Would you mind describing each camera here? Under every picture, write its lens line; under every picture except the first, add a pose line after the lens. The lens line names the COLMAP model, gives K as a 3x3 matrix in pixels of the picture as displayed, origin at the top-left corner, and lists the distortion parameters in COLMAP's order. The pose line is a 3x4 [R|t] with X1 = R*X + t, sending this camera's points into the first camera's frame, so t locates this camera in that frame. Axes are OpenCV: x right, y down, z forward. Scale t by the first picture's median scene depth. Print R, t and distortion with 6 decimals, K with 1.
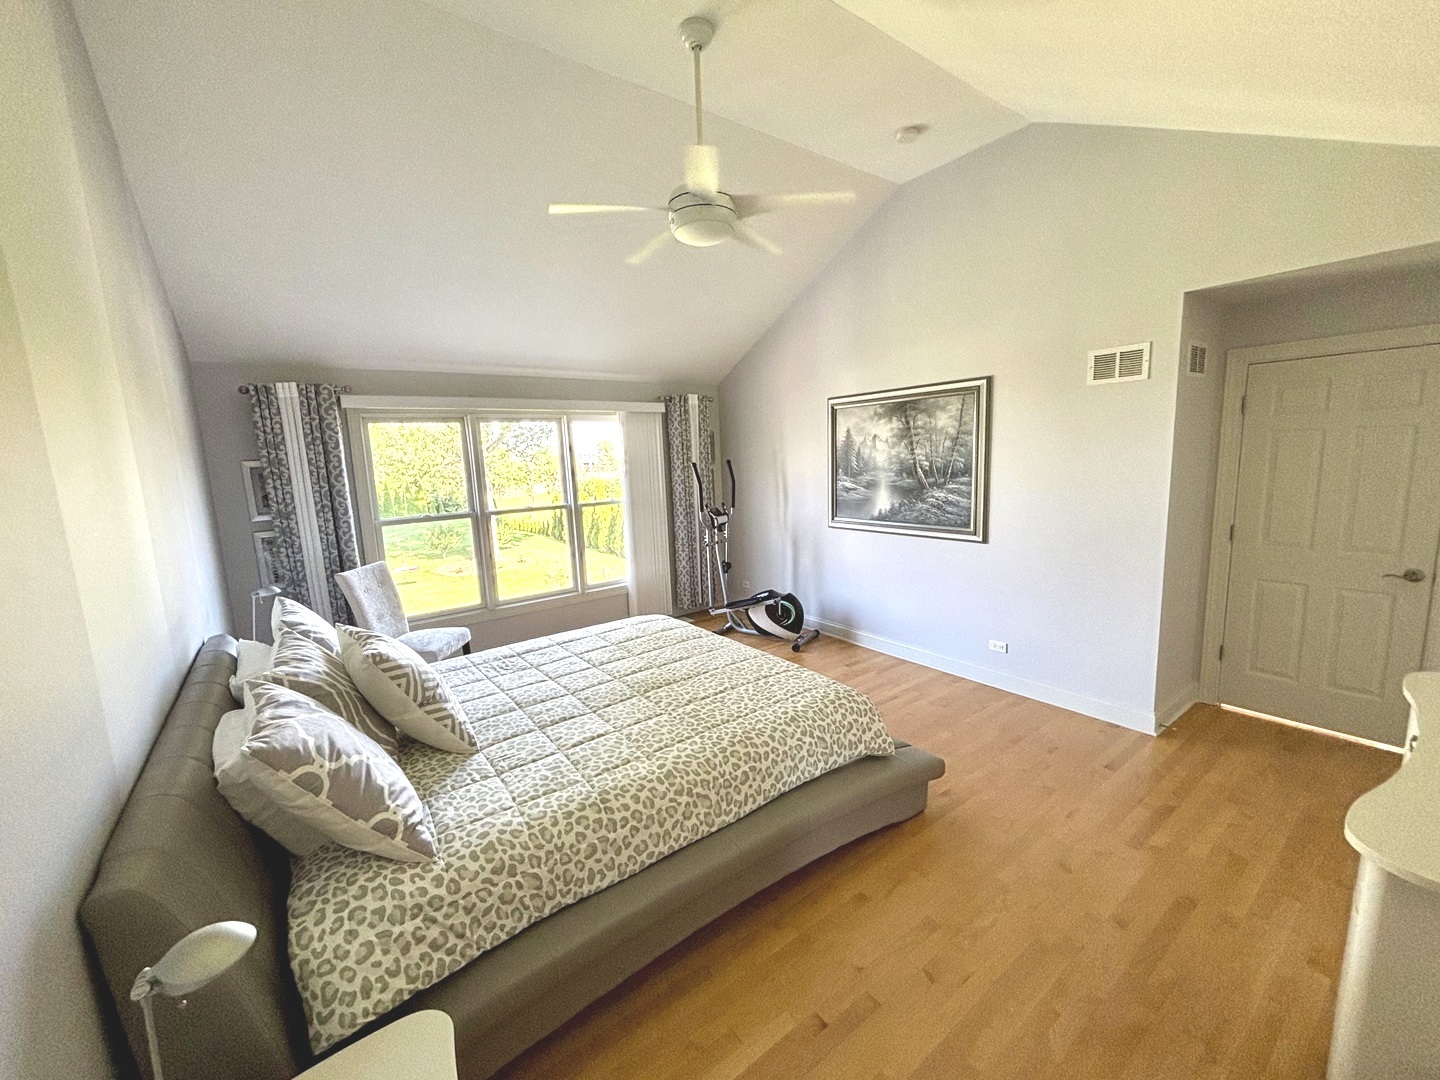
lens RADIAL K [[577.4, 0, 714.5], [0, 577.4, 541.5], [0, 0, 1]] dist [0.003284, 0.000422]
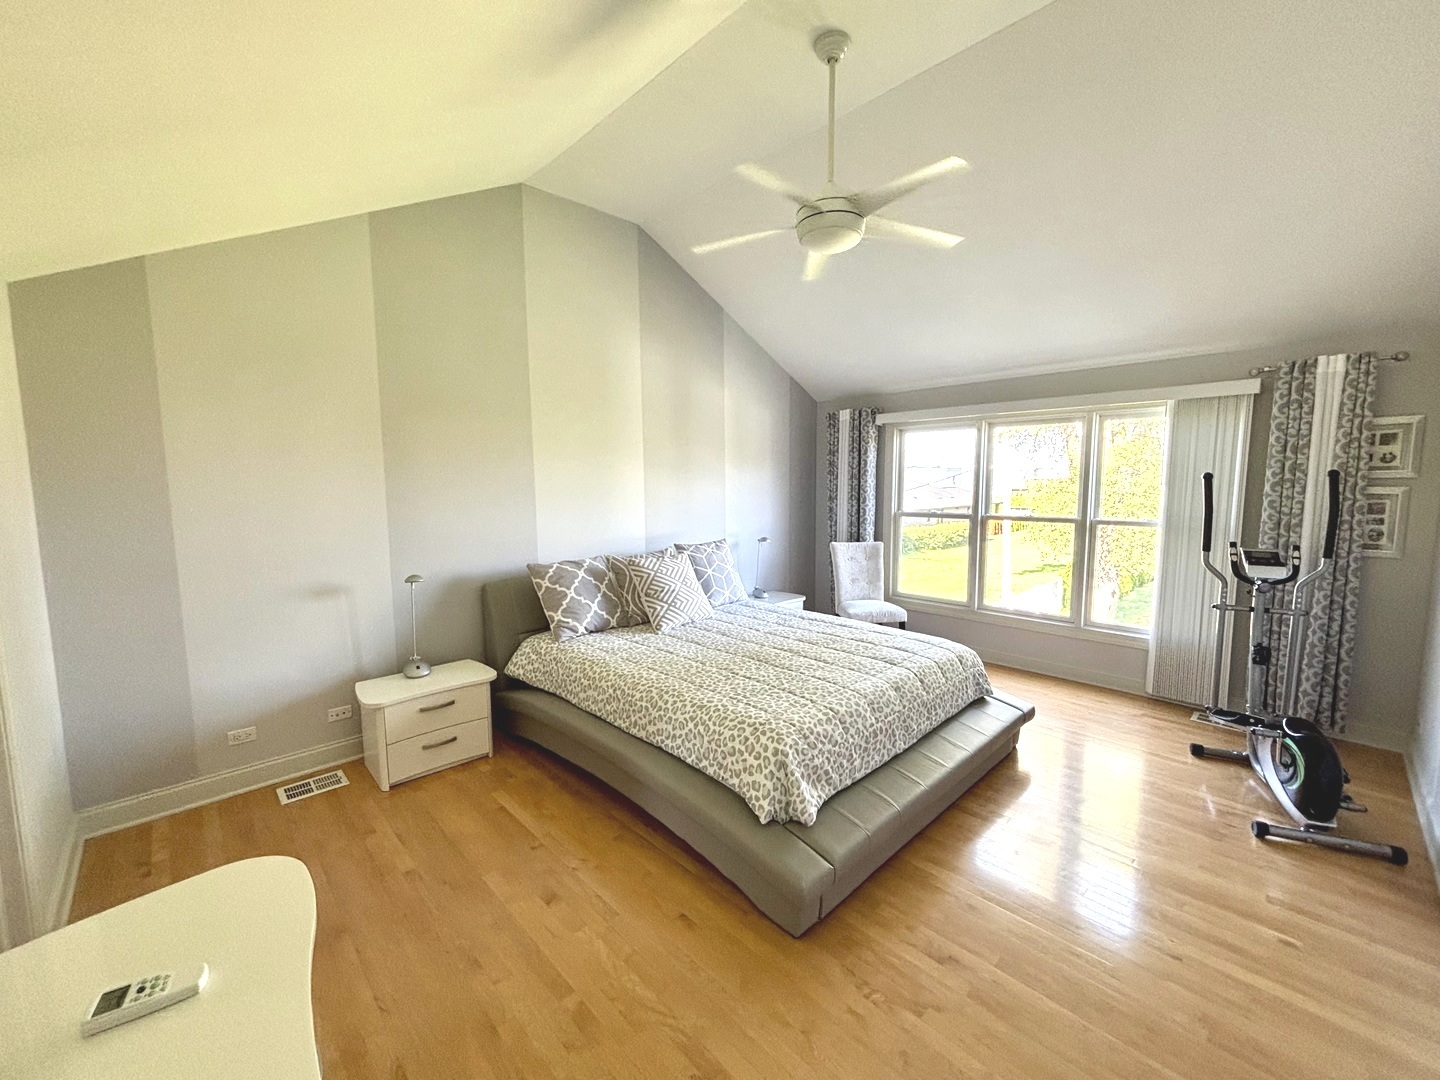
lens RADIAL K [[577.4, 0, 714.5], [0, 577.4, 541.5], [0, 0, 1]] dist [0.003284, 0.000422]
pose [[0.123126, 0.145777, -0.981626, 0.913003], [-0.148541, 0.980716, 0.127010, -0.107573], [0.981211, 0.130174, 0.142406, 0.655729]]
